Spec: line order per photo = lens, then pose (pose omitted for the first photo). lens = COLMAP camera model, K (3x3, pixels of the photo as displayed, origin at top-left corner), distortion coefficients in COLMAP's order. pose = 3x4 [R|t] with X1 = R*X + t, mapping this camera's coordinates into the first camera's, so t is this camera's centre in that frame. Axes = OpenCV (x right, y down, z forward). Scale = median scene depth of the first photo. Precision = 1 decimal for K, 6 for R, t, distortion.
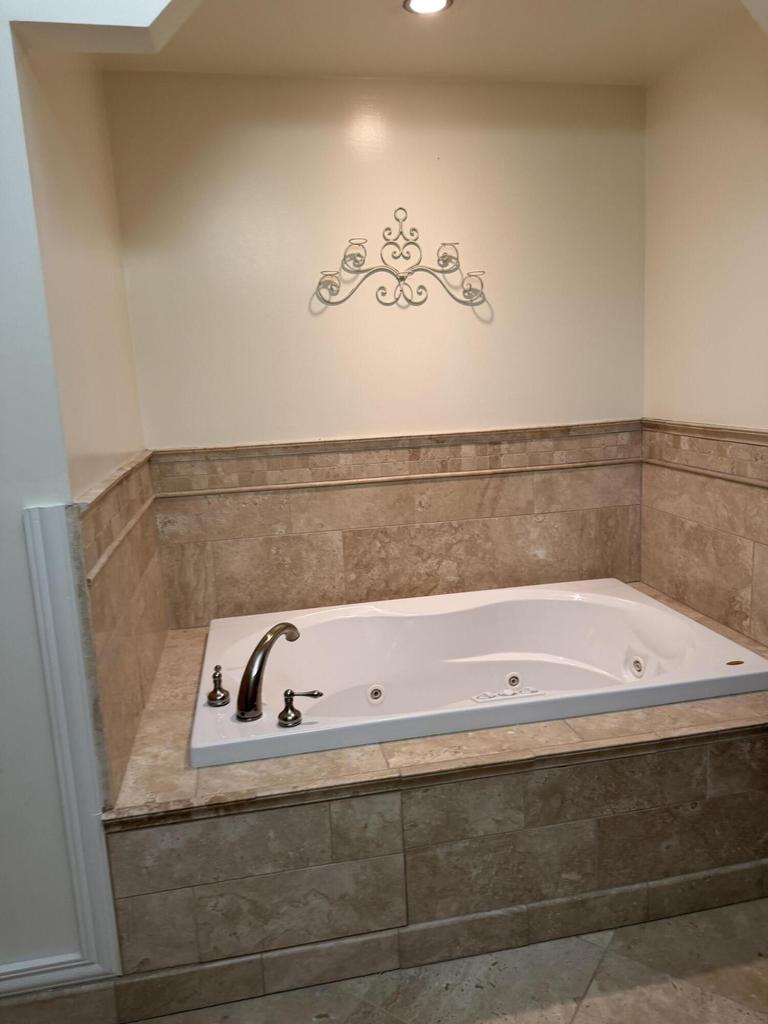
lens RADIAL K [[730.7, 0, 388.2], [0, 730.7, 503.4], [0, 0, 1]] dist [0.035806, -0.031132]
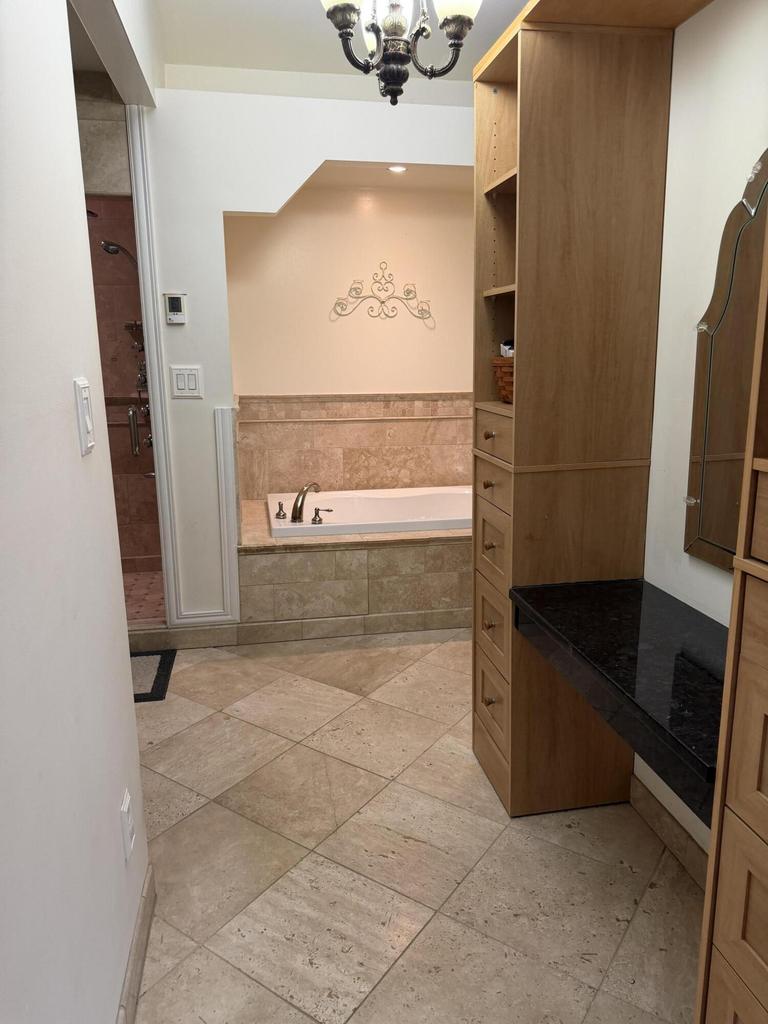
lens RADIAL K [[730.7, 0, 378.6], [0, 730.7, 520.4], [0, 0, 1]] dist [0.035806, -0.031132]
pose [[0.999172, 0.040630, -0.002058, 0.033576], [-0.040479, 0.997962, 0.049322, 0.127099], [0.004058, -0.049198, 0.998781, -0.775728]]
